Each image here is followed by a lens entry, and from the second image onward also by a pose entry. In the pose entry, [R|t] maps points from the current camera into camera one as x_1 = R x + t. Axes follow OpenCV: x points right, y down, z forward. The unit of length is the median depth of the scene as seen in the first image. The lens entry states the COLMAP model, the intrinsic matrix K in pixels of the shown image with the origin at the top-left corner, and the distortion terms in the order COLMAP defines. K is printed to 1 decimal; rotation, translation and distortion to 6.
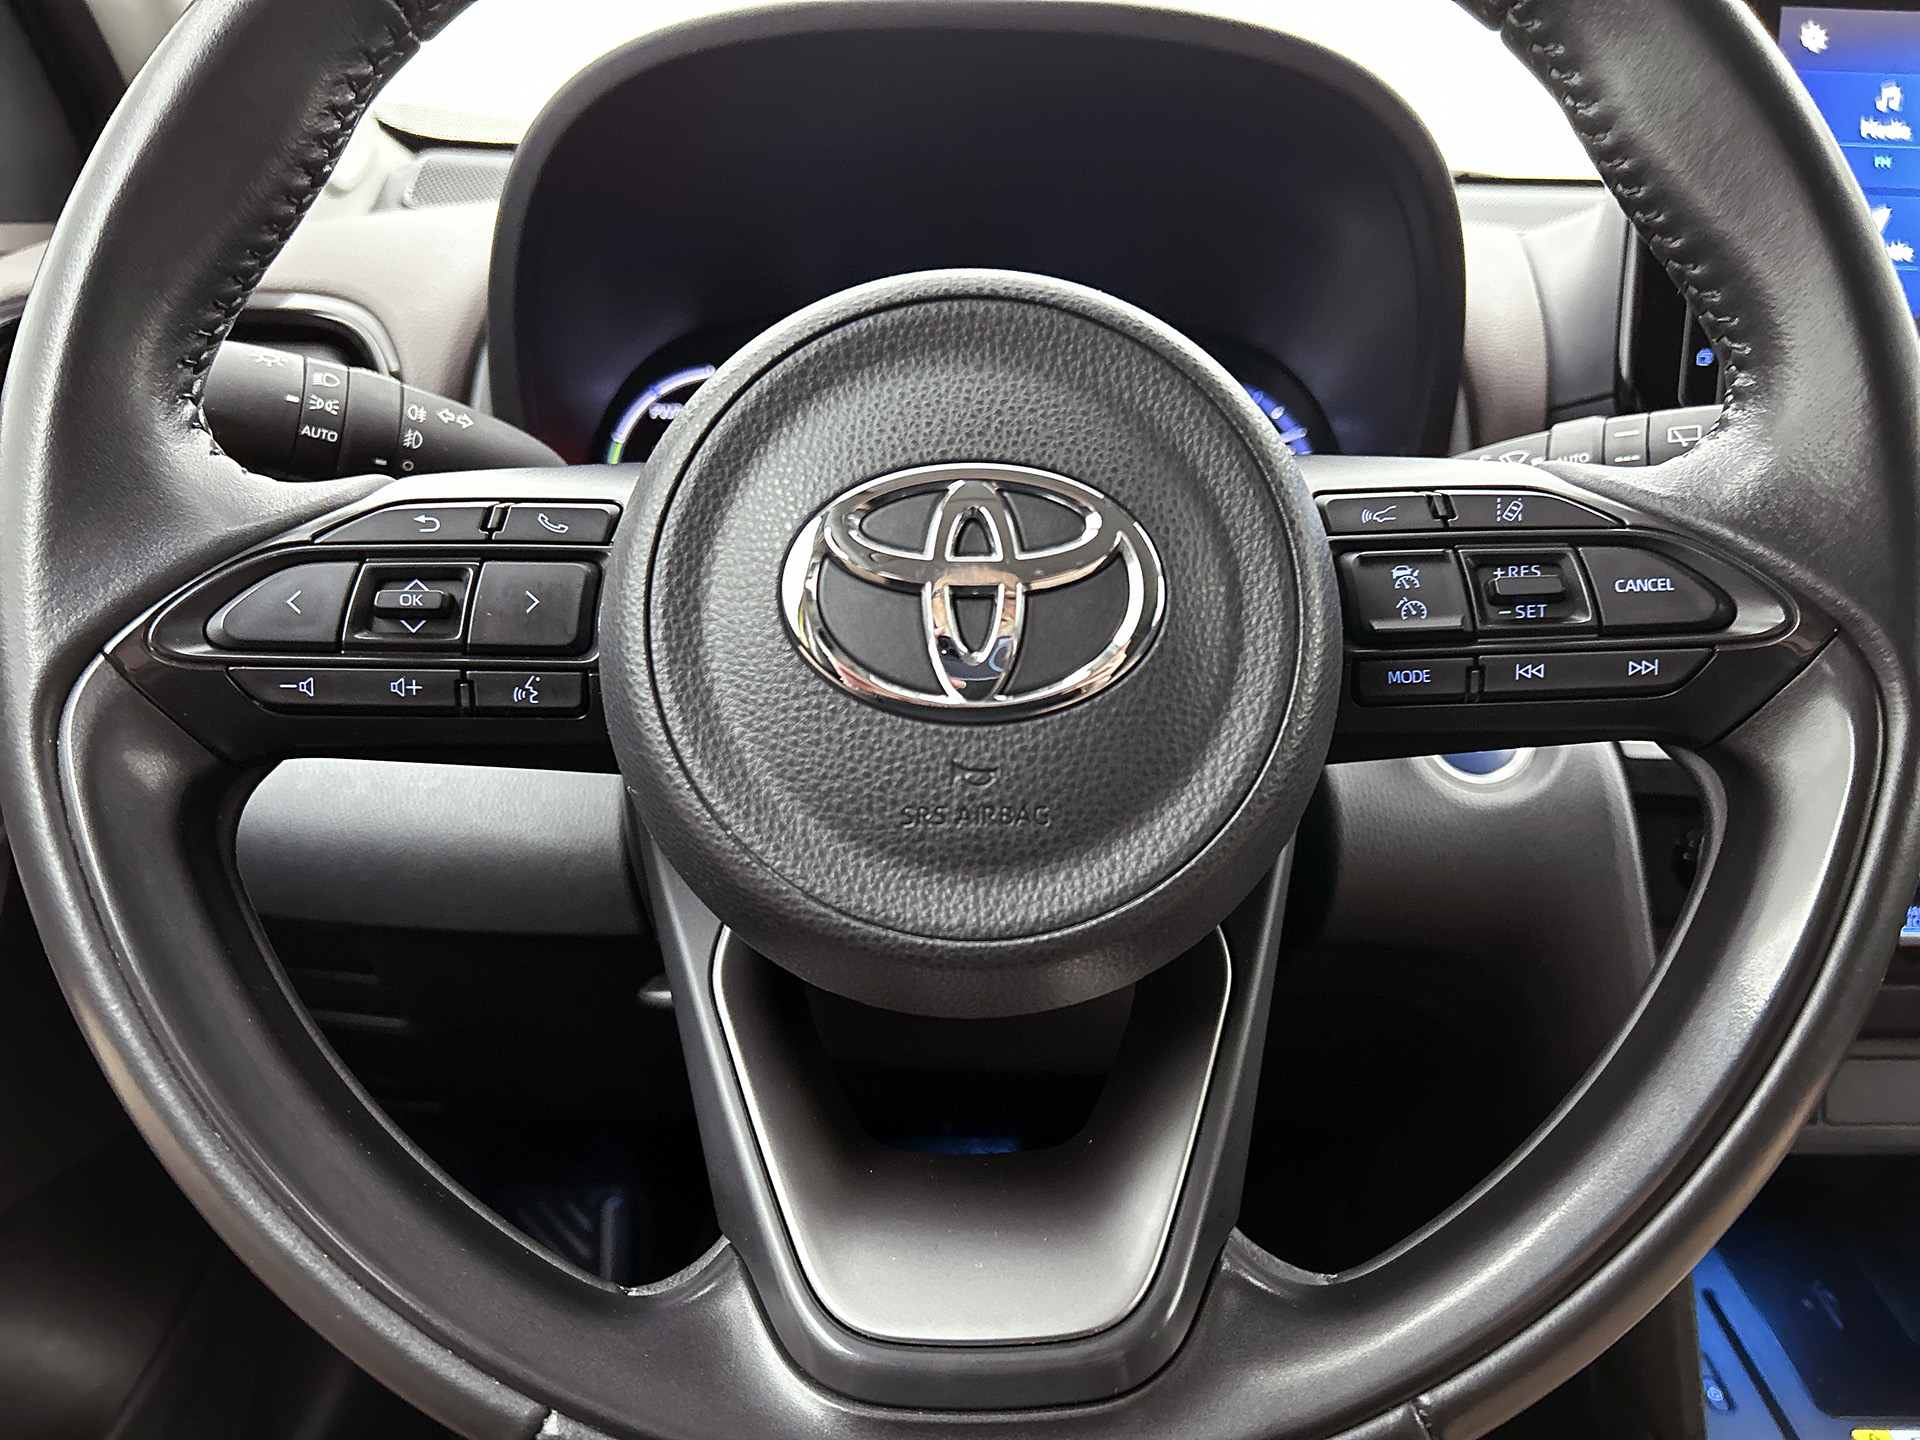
lens RADIAL K [[1458.2, 0, 960.0], [0, 1458.2, 720.0], [0, 0, 1]] dist [0.037584, -0.036598]
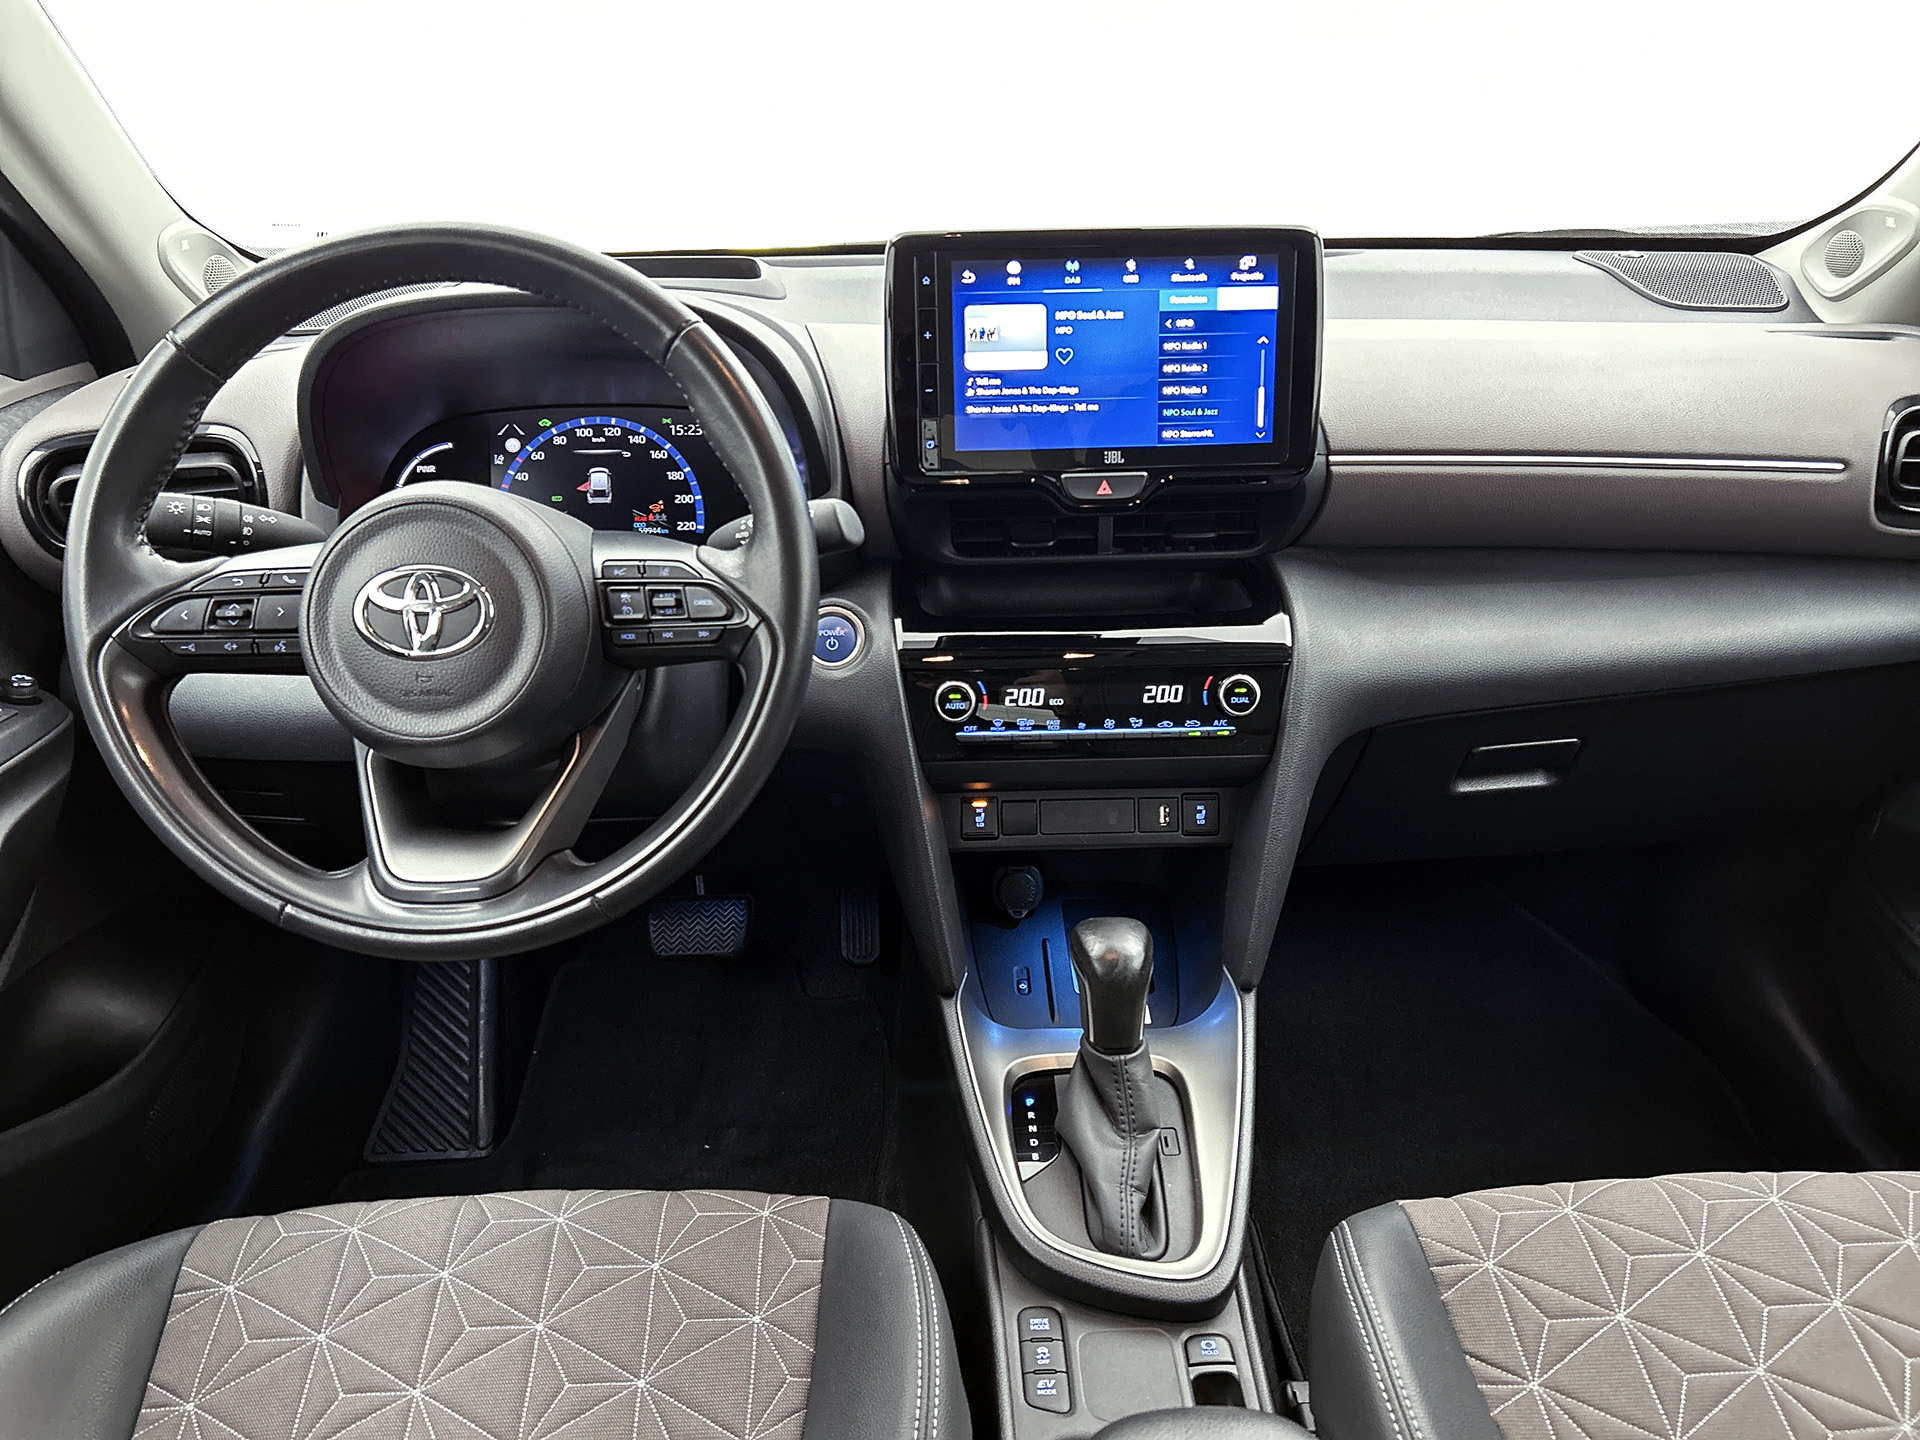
lens RADIAL K [[1422.2, 0, 960.0], [0, 1422.2, 720.0], [0, 0, 1]] dist [0.038456, -0.005156]
pose [[0.999763, -0.013248, -0.017248, 0.944546], [0.014616, 0.996542, 0.081796, -0.081633], [0.016104, -0.082029, 0.996500, -1.505452]]
